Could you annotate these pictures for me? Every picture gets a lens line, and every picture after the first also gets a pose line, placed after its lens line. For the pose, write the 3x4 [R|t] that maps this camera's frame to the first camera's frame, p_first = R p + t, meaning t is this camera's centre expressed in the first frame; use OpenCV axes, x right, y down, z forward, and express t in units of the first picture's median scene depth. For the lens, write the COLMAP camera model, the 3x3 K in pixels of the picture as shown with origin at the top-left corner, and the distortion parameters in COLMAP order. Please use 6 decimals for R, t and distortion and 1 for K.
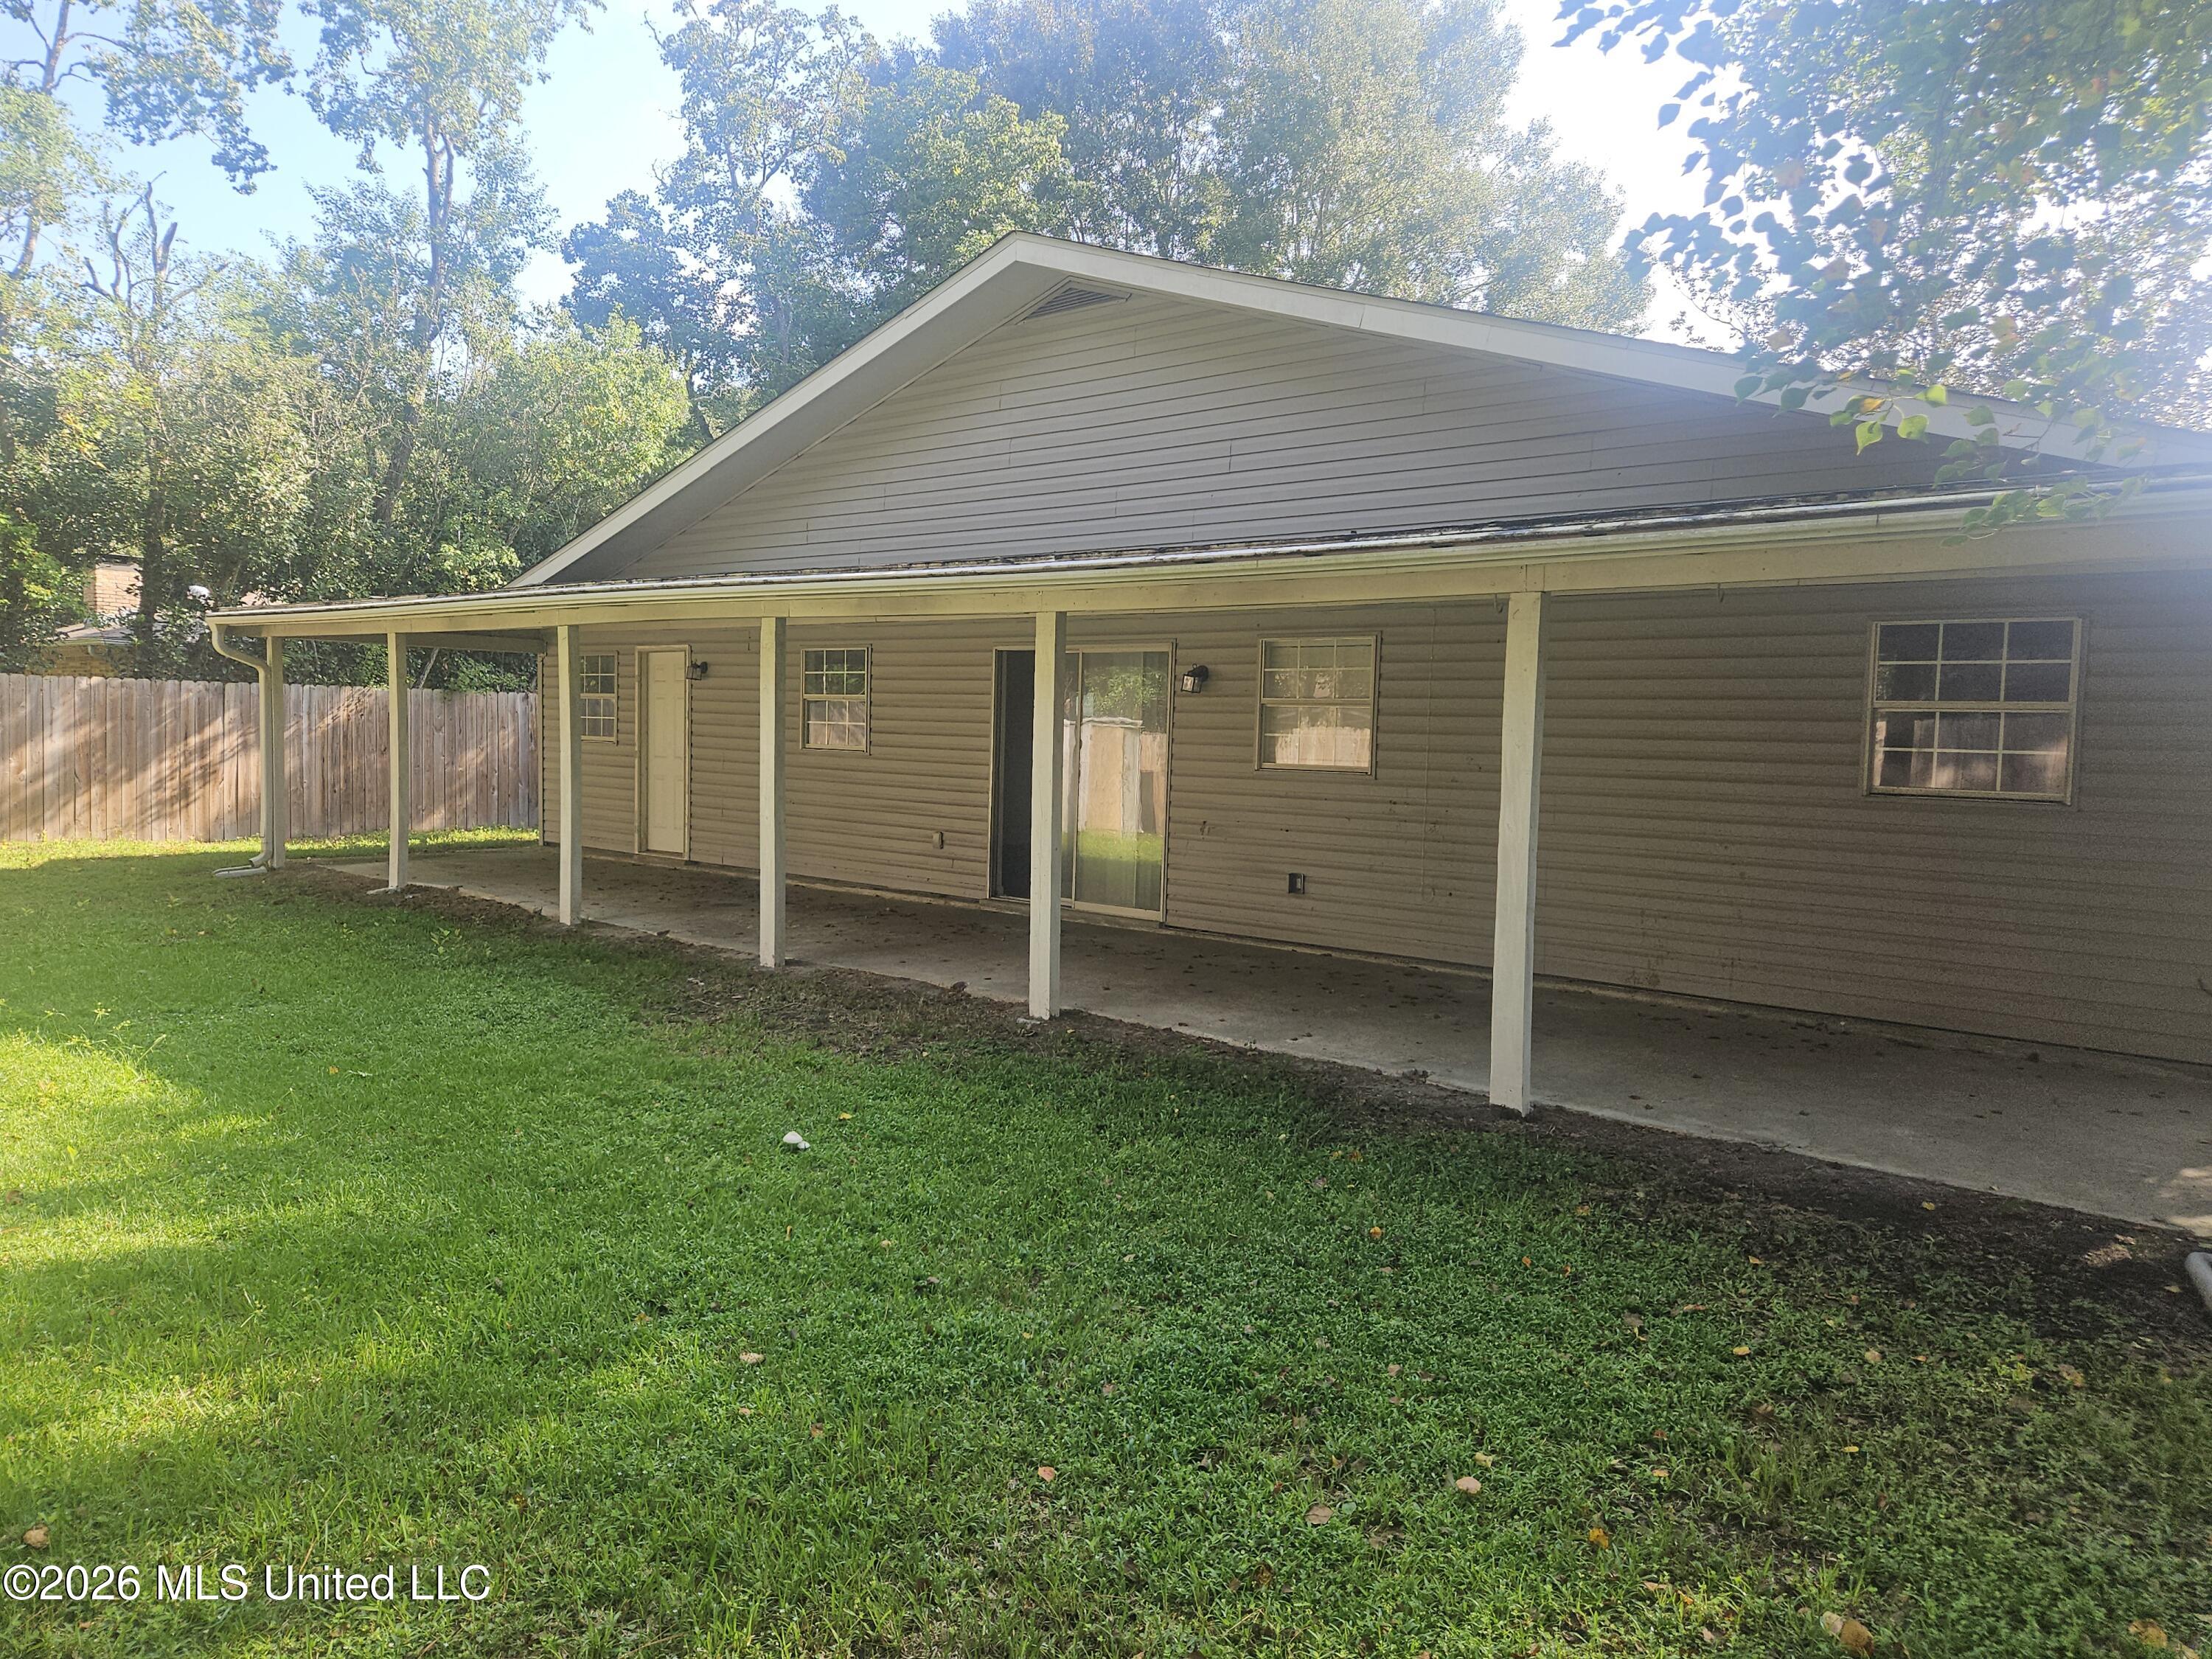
lens RADIAL K [[1503.0, 0, 1098.4], [0, 1503.0, 827.1], [0, 0, 1]] dist [-0.008234, -0.001479]
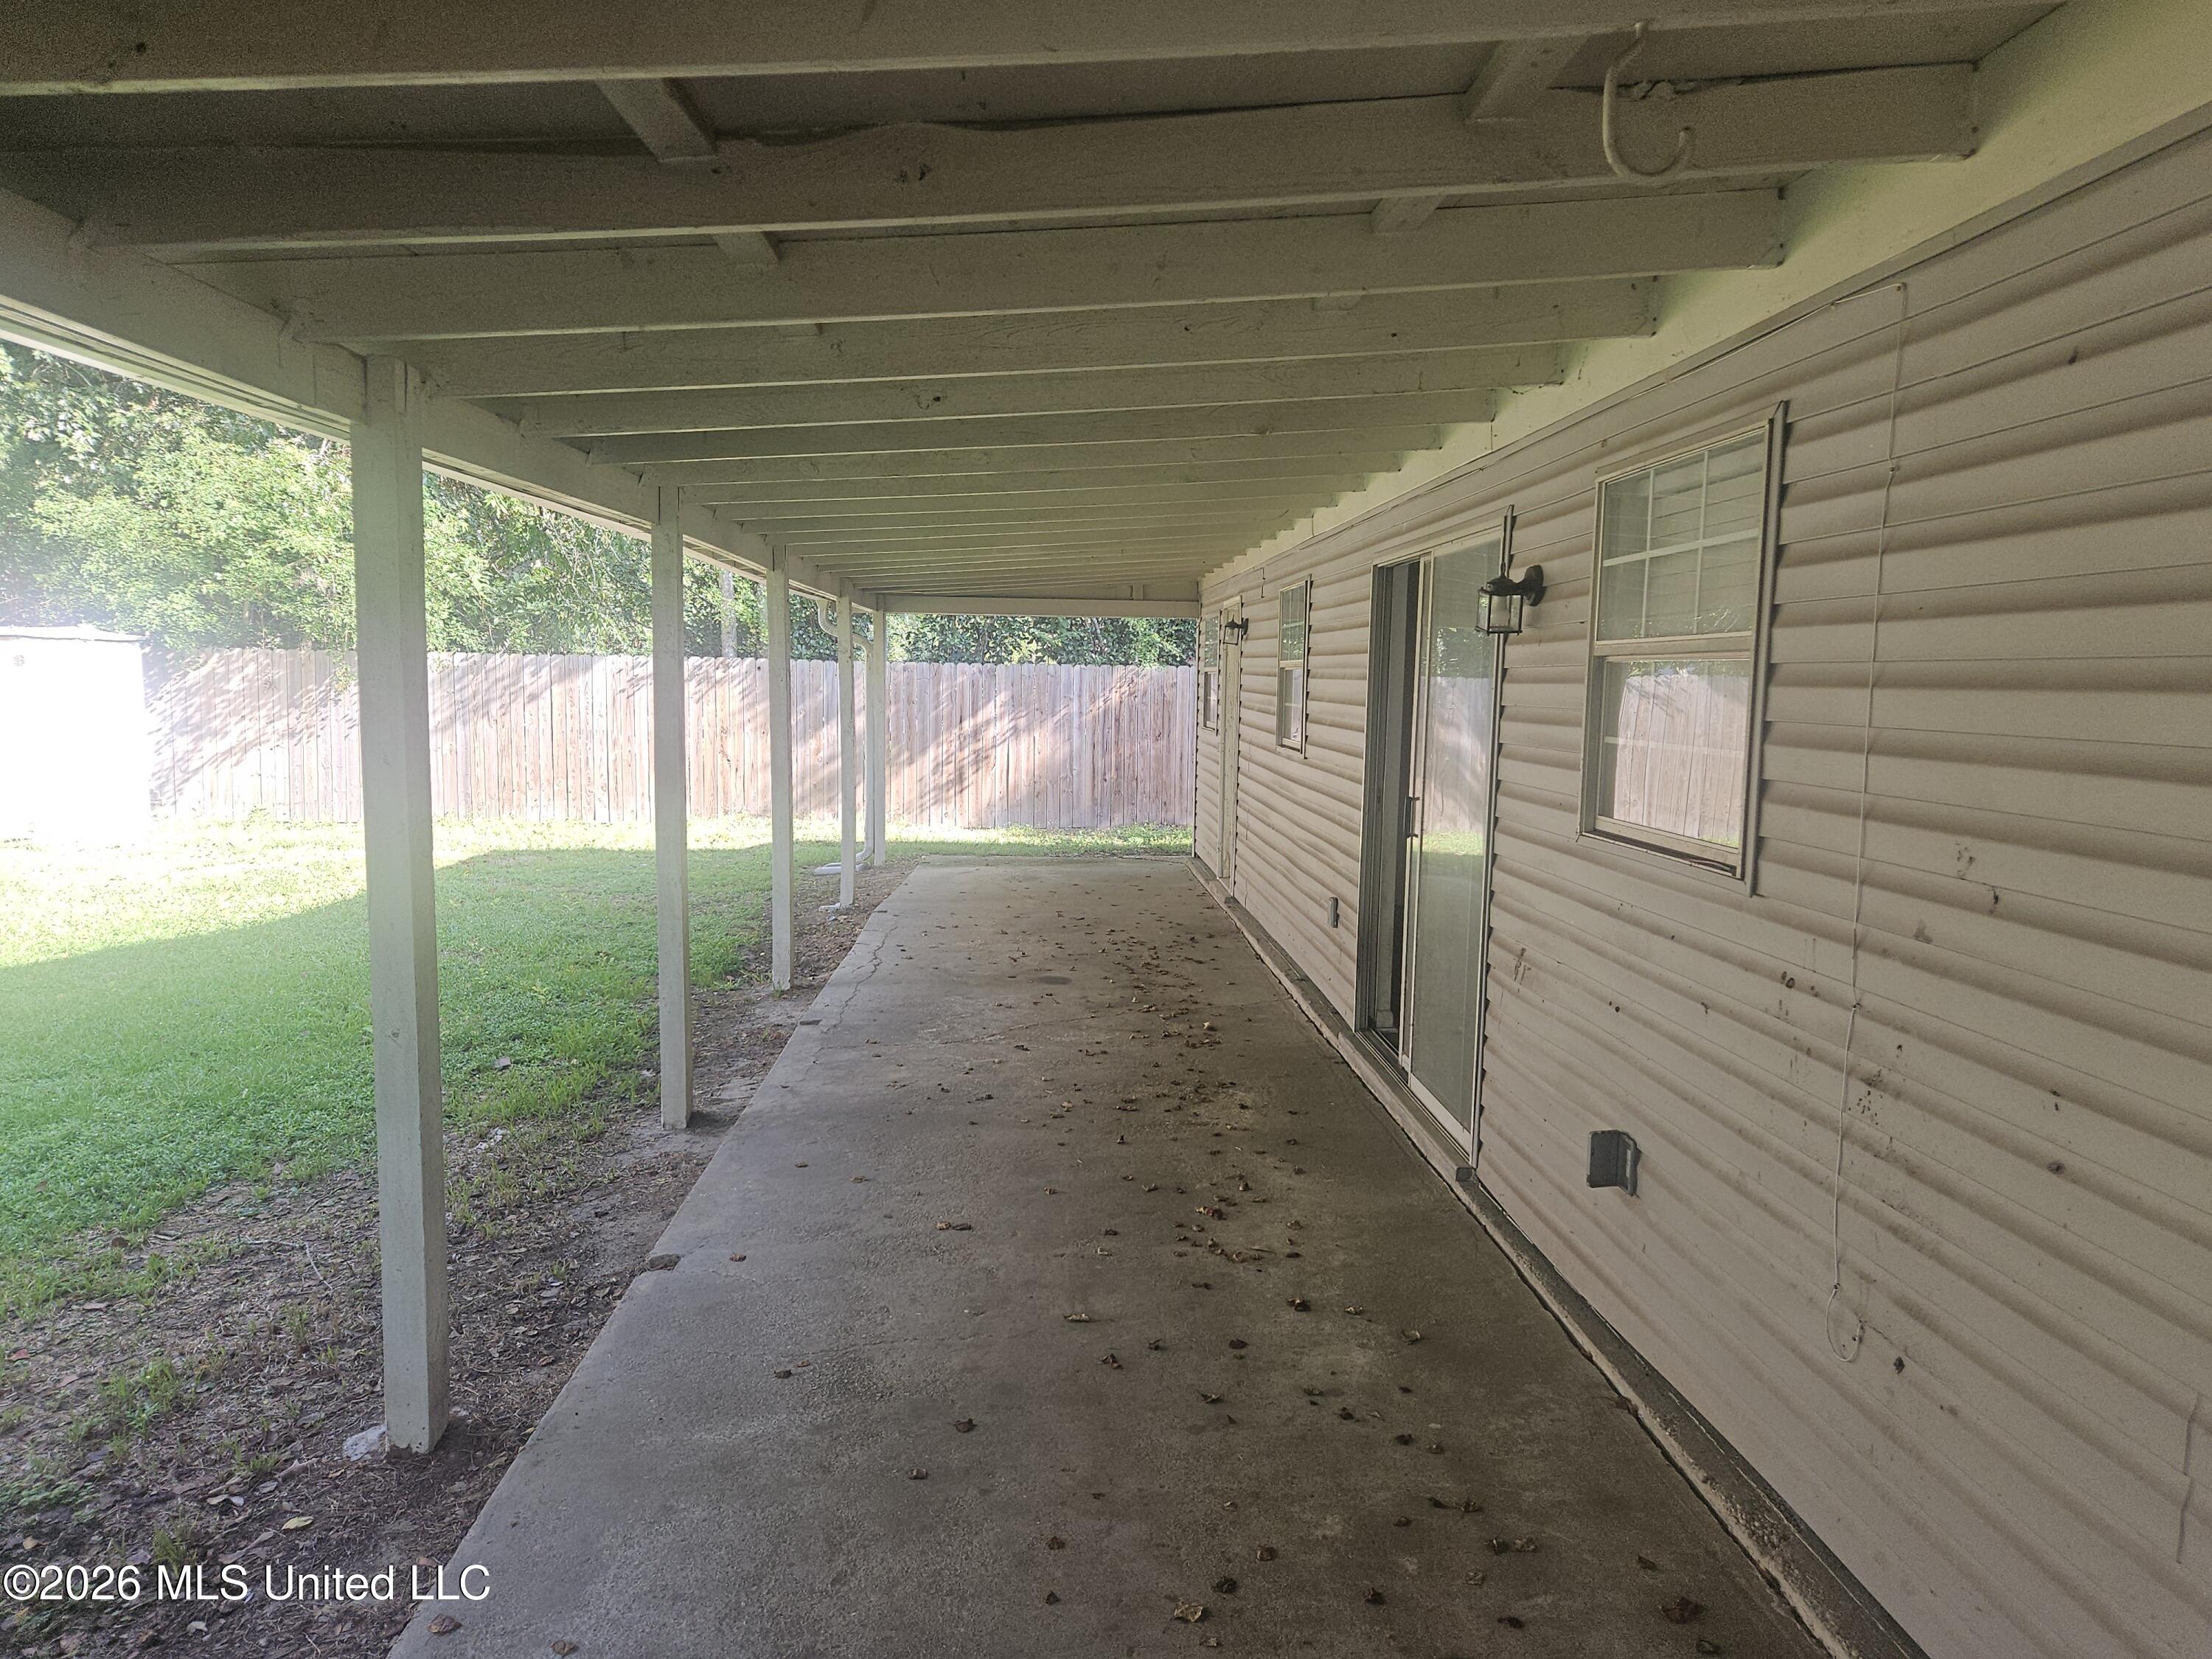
lens RADIAL K [[1503.0, 0, 1111.4], [0, 1503.0, 835.7], [0, 0, 1]] dist [-0.008234, -0.001479]
pose [[0.687112, 0.059788, -0.724088, 0.174515], [-0.045733, 0.998191, 0.039022, -0.027830], [0.725111, 0.006302, 0.688603, 0.390395]]
